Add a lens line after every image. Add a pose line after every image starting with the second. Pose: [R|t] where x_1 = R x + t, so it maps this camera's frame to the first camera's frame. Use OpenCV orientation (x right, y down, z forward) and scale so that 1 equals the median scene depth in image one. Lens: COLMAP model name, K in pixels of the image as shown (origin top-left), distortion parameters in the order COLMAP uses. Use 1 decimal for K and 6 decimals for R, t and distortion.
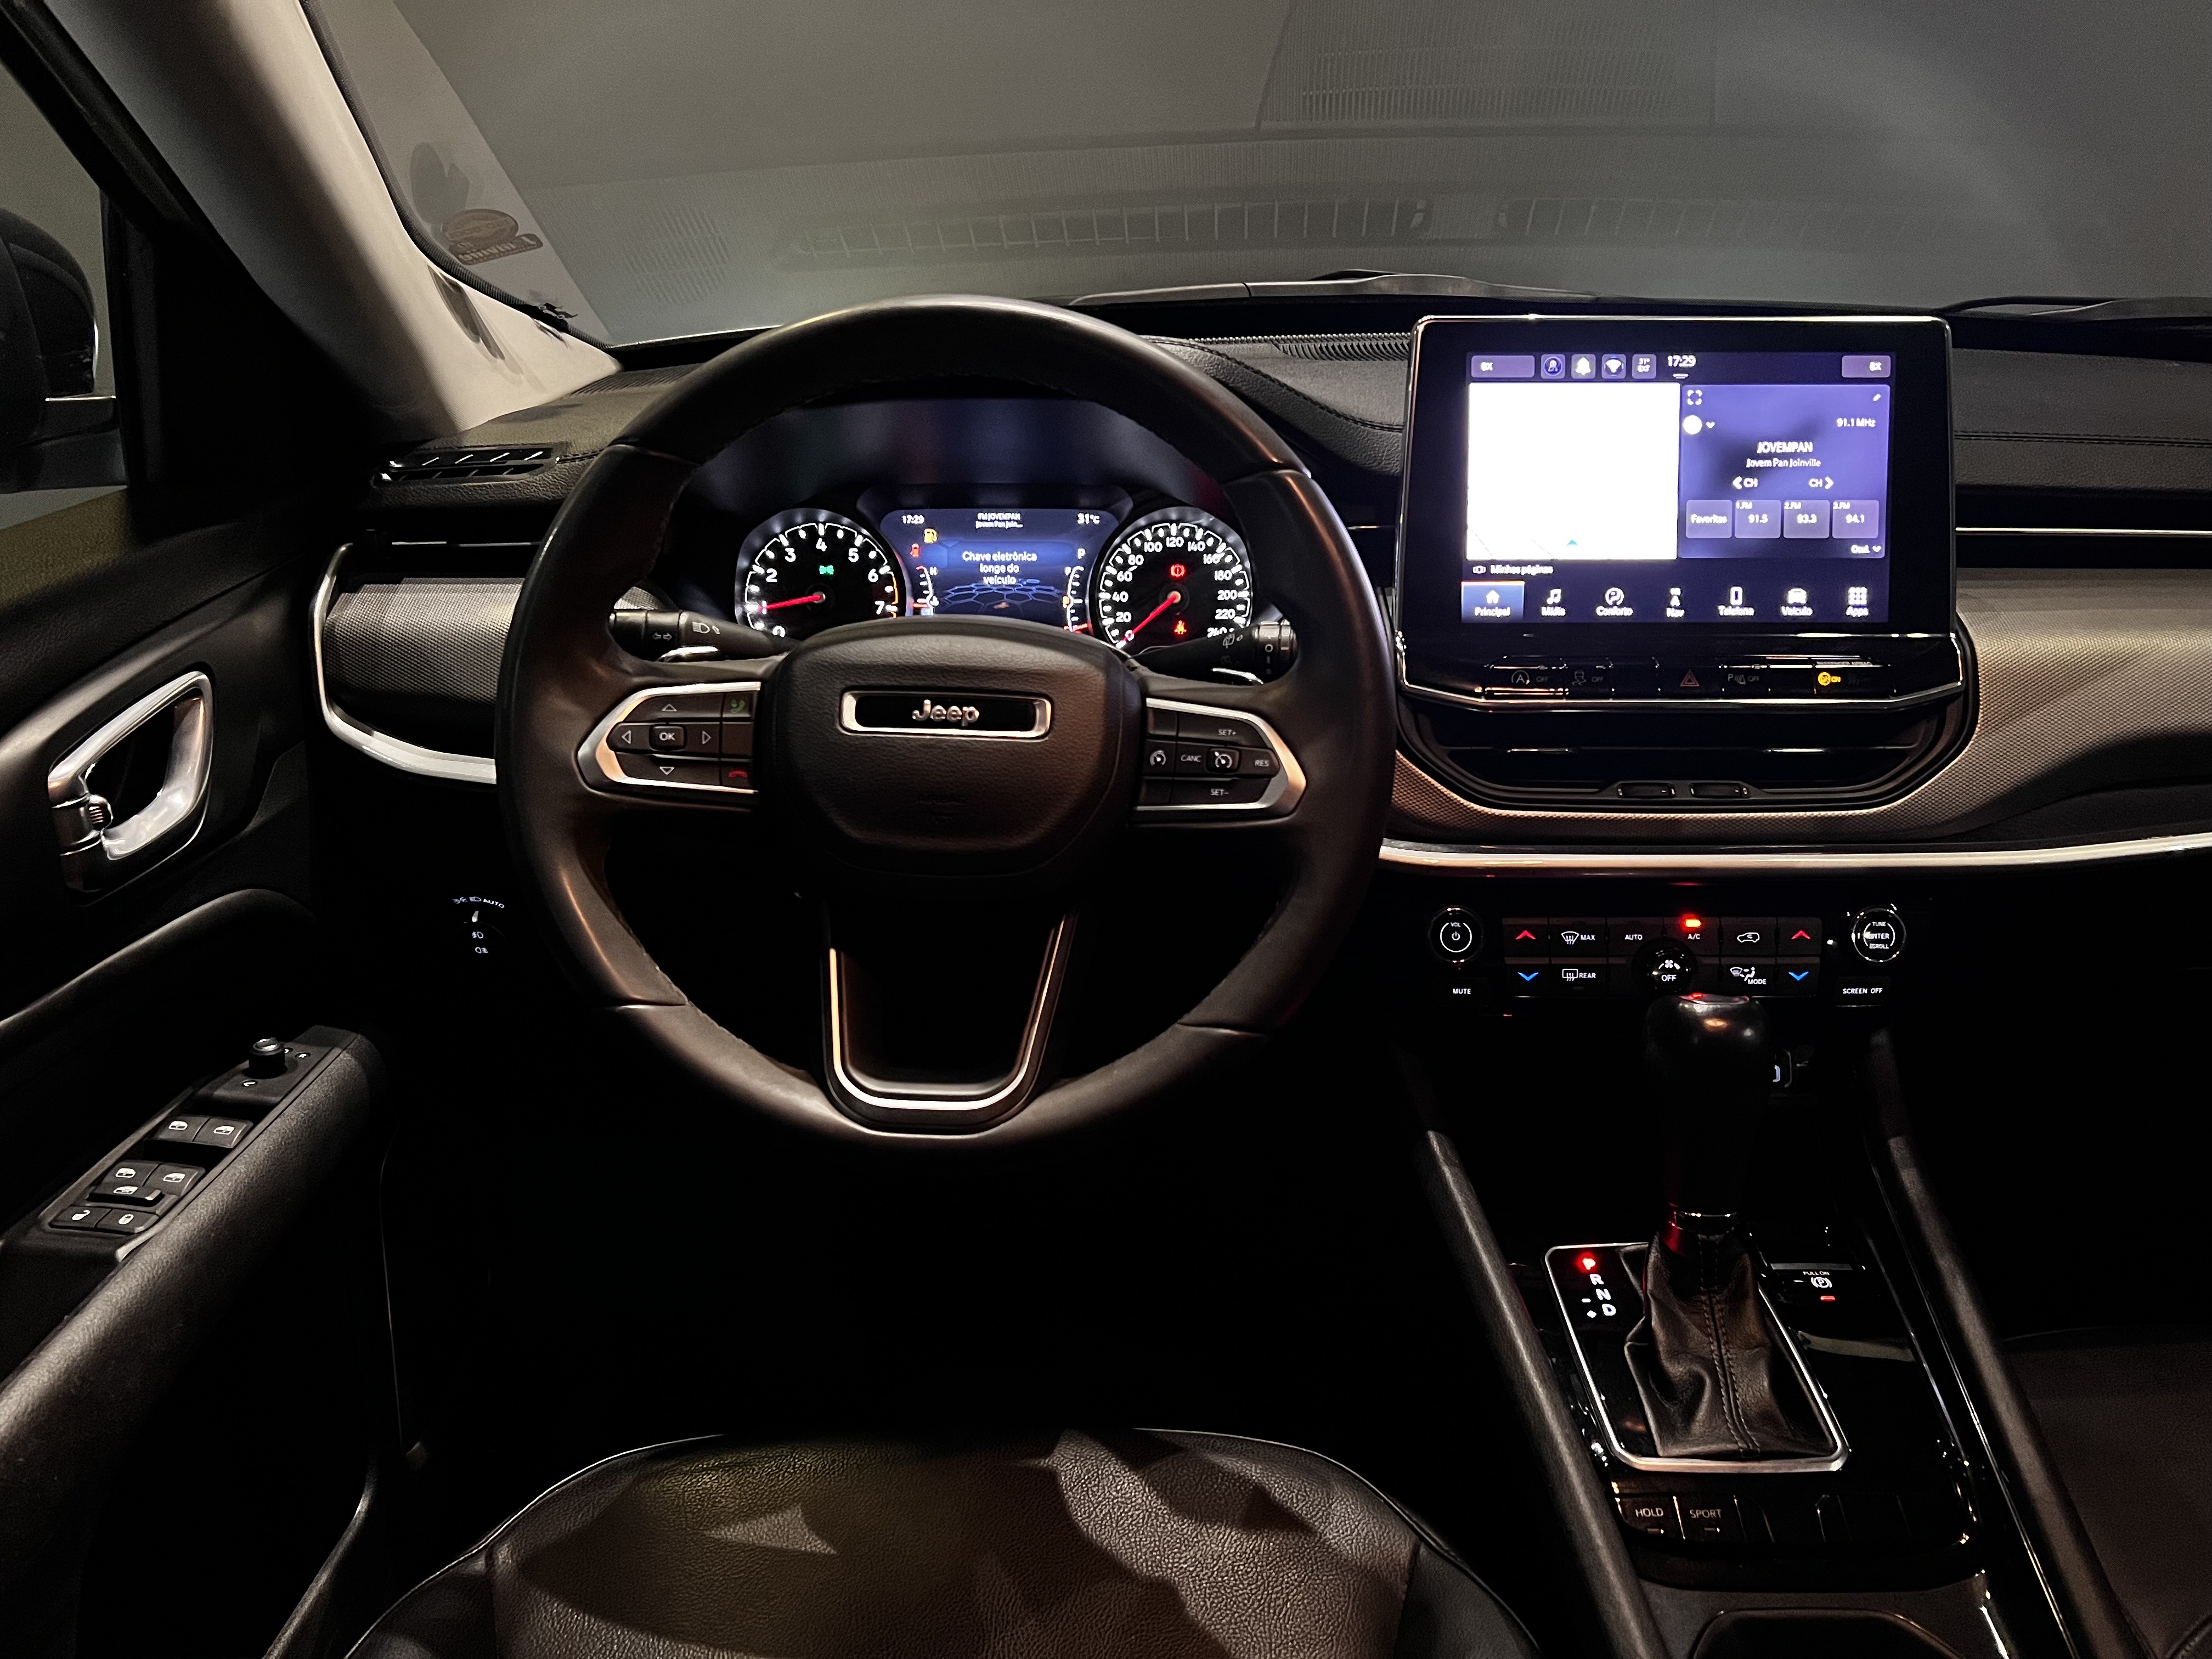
lens RADIAL K [[1658.0, 0, 1099.9], [0, 1658.0, 806.3], [0, 0, 1]] dist [0.002421, -0.017895]
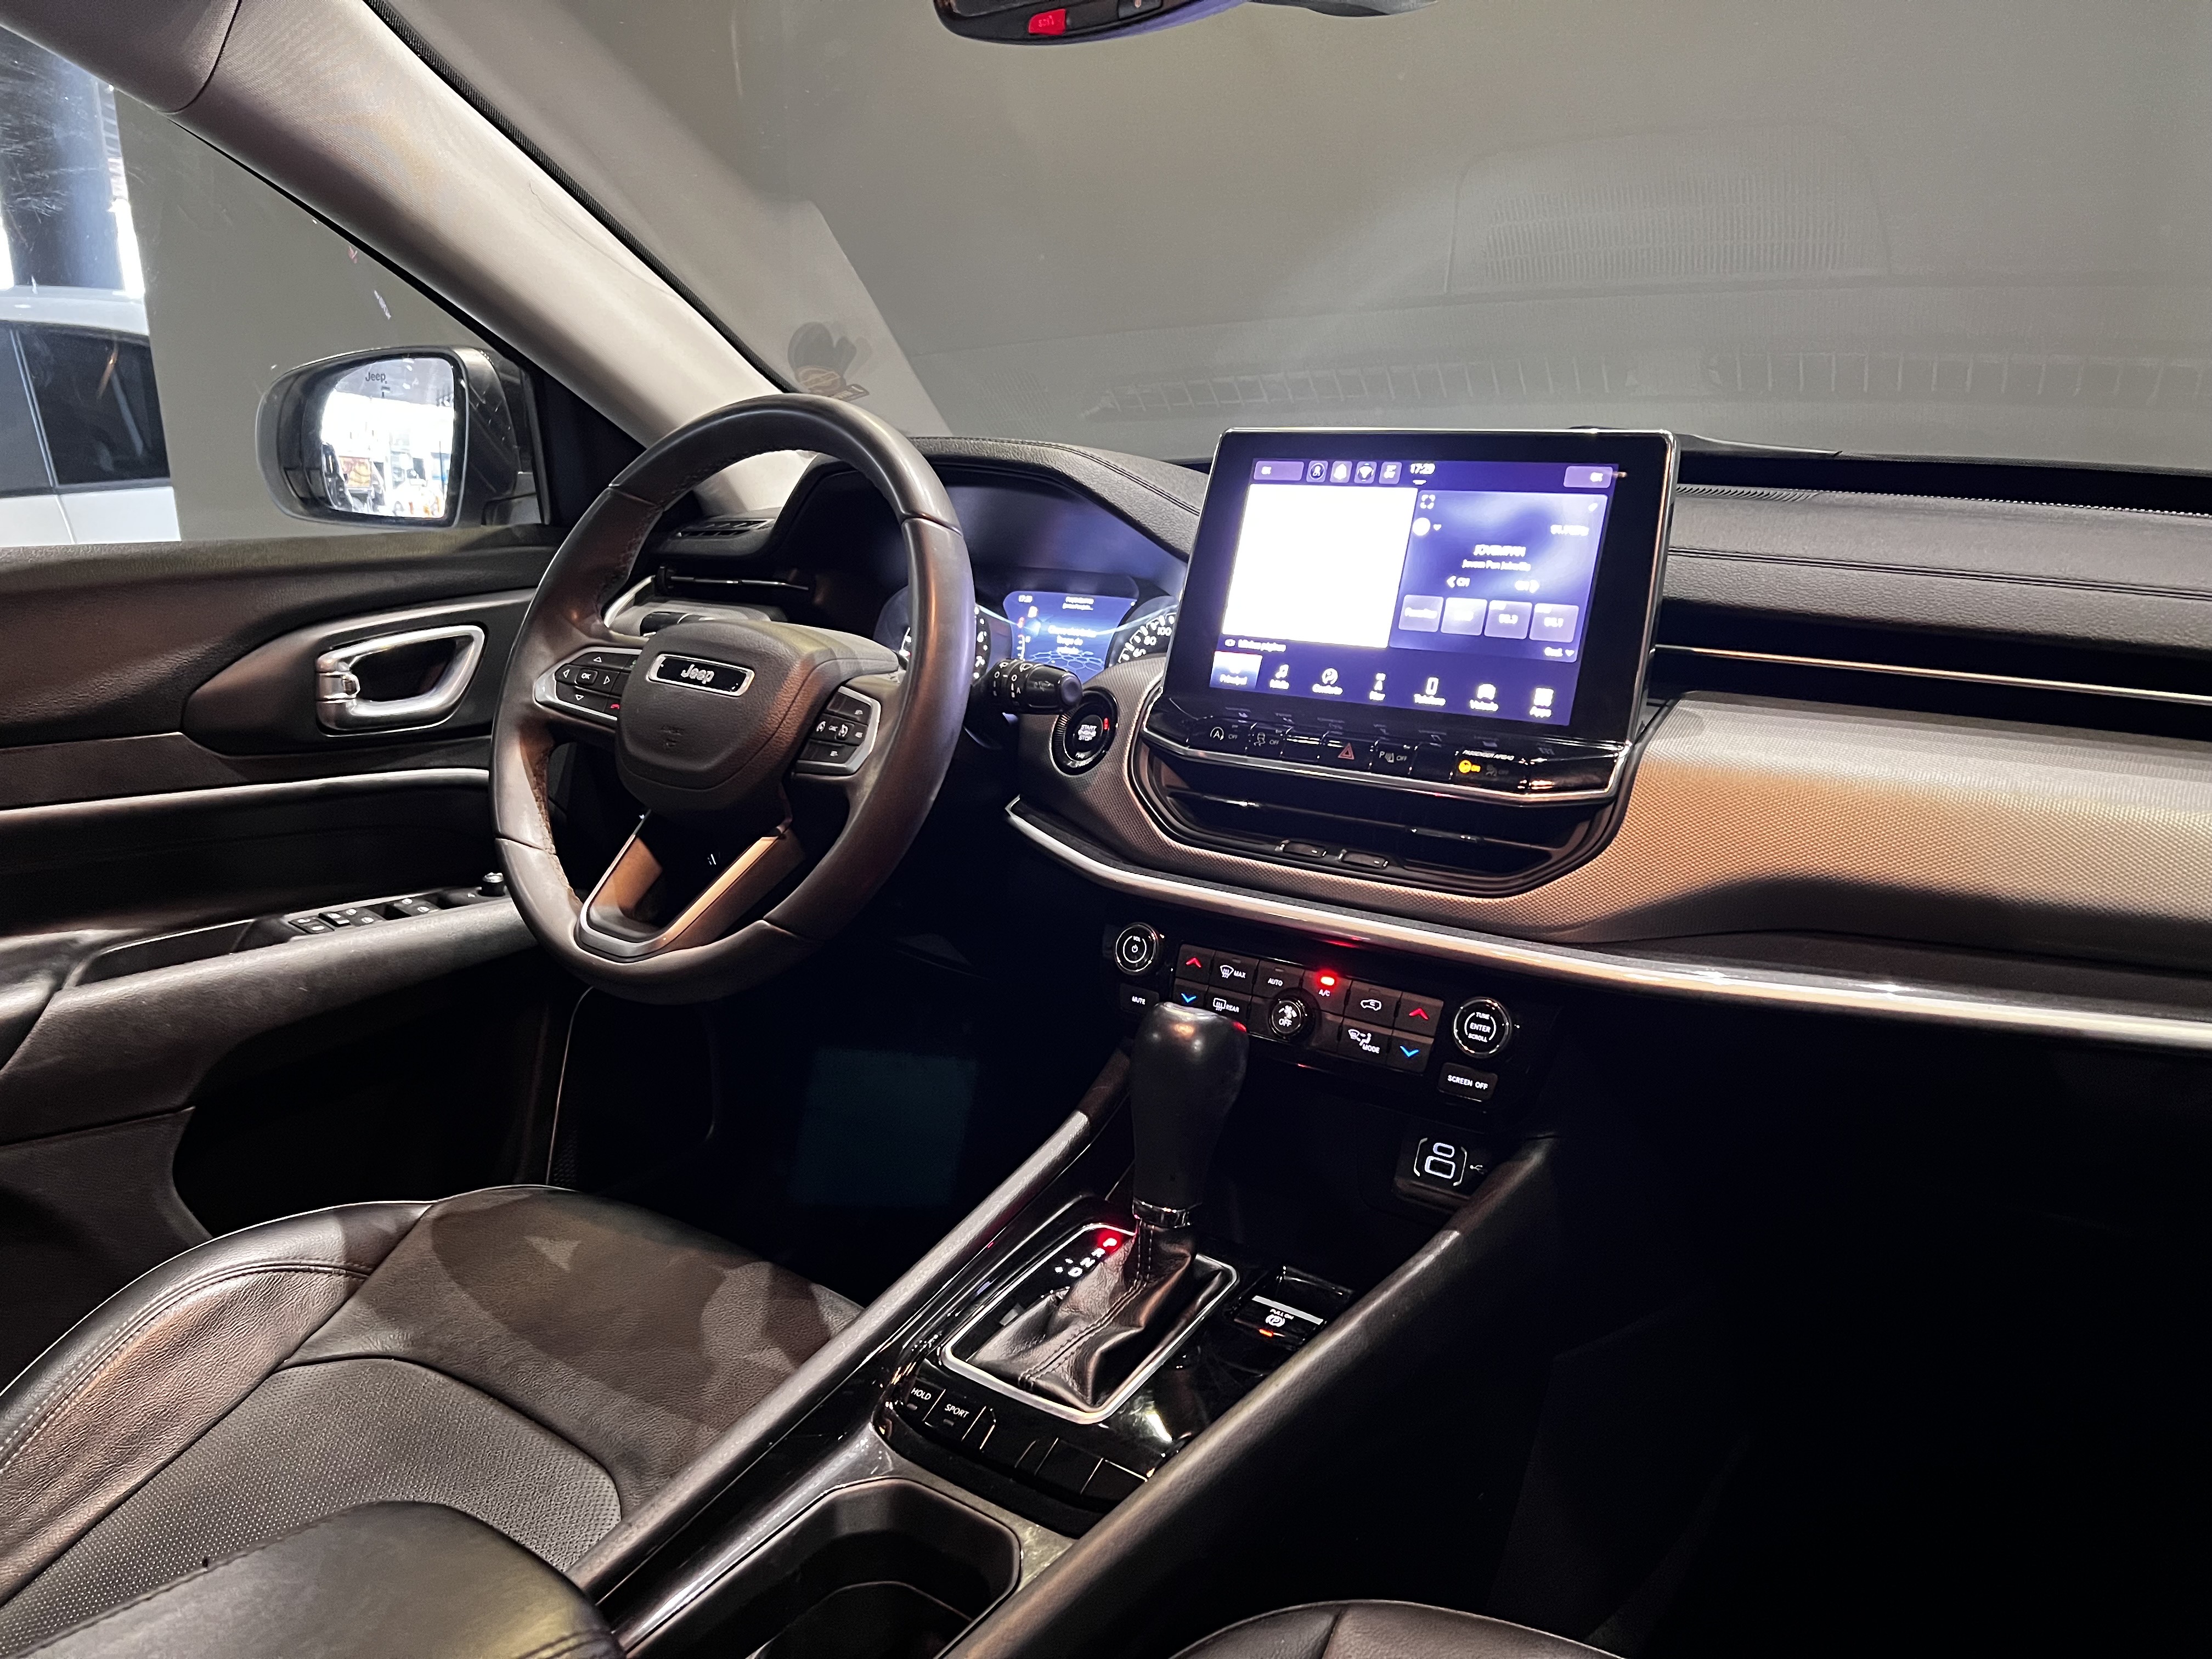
lens RADIAL K [[1658.0, 0, 1103.5], [0, 1658.0, 831.6], [0, 0, 1]] dist [0.002421, -0.017895]
pose [[0.800230, 0.144345, -0.582063, 0.847062], [-0.208397, 0.977044, -0.044212, 0.053913], [0.562319, 0.156680, 0.811941, 0.041318]]
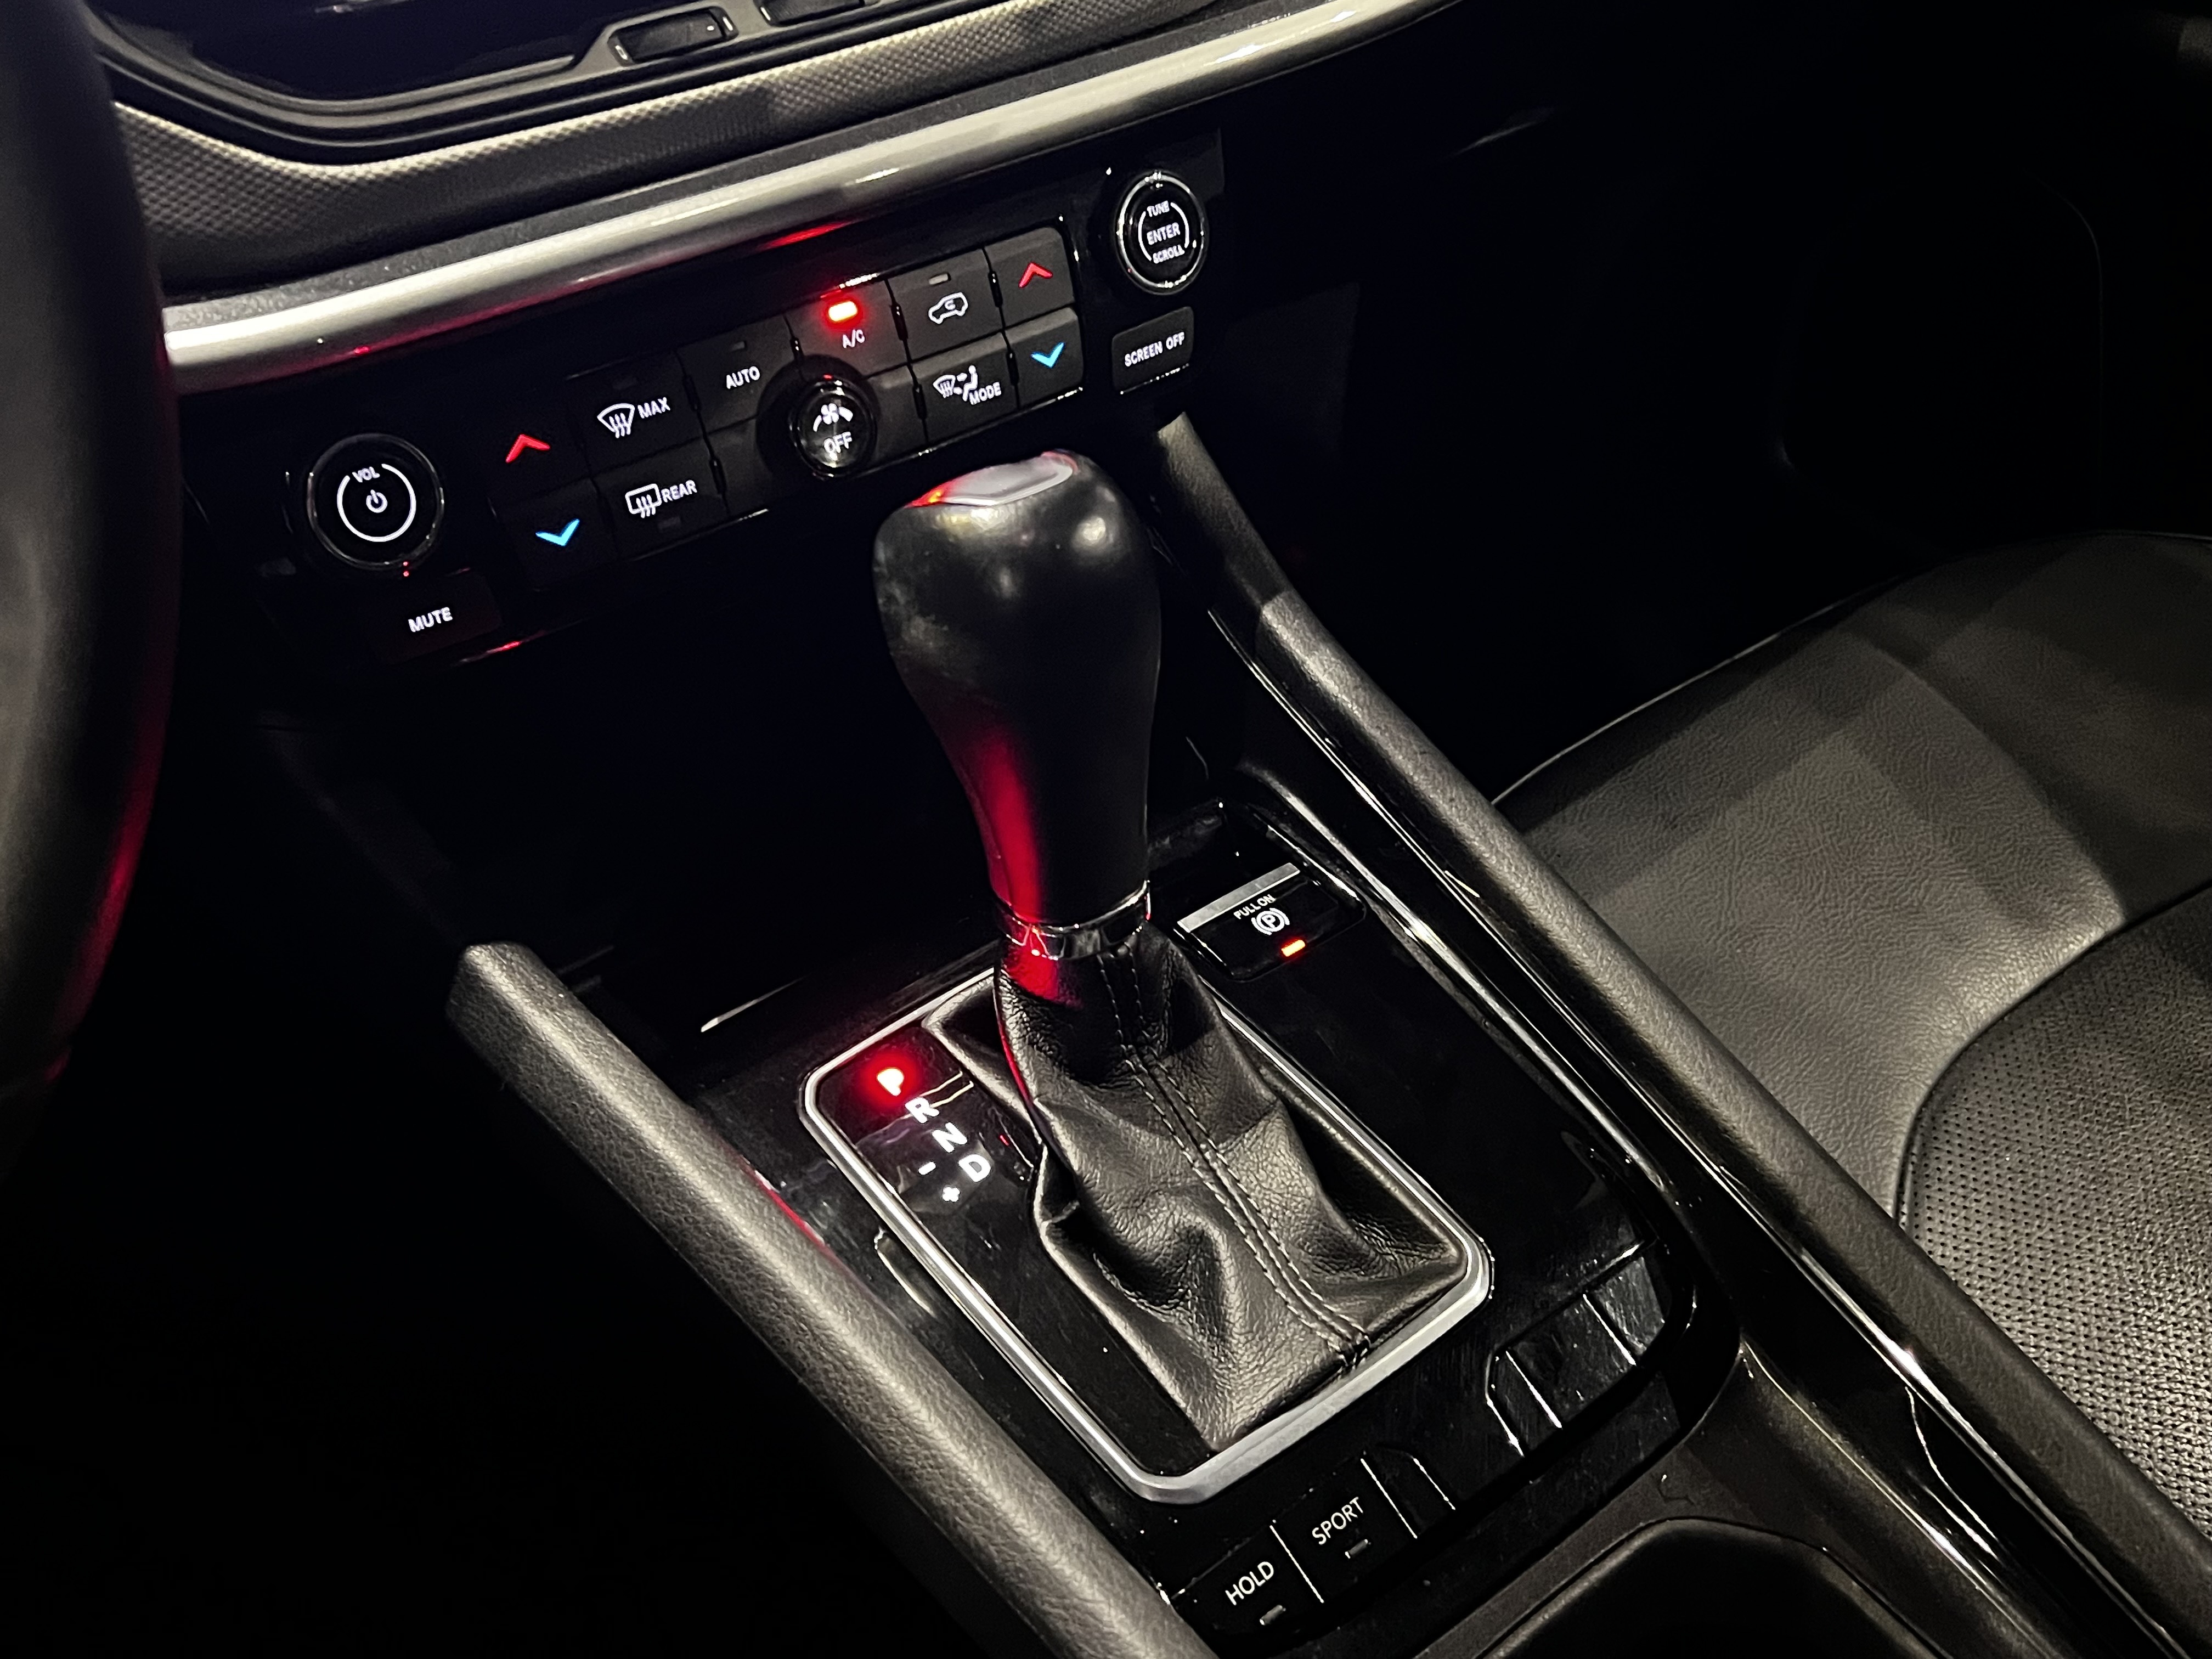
lens RADIAL K [[2207.7, 0, 1089.4], [0, 2207.7, 836.3], [0, 0, 1]] dist [0.047297, 0.000000]
pose [[0.788833, -0.392070, 0.473311, 0.059440], [0.222388, 0.900003, 0.374885, -0.014715], [-0.572962, -0.190463, 0.797144, 0.435346]]
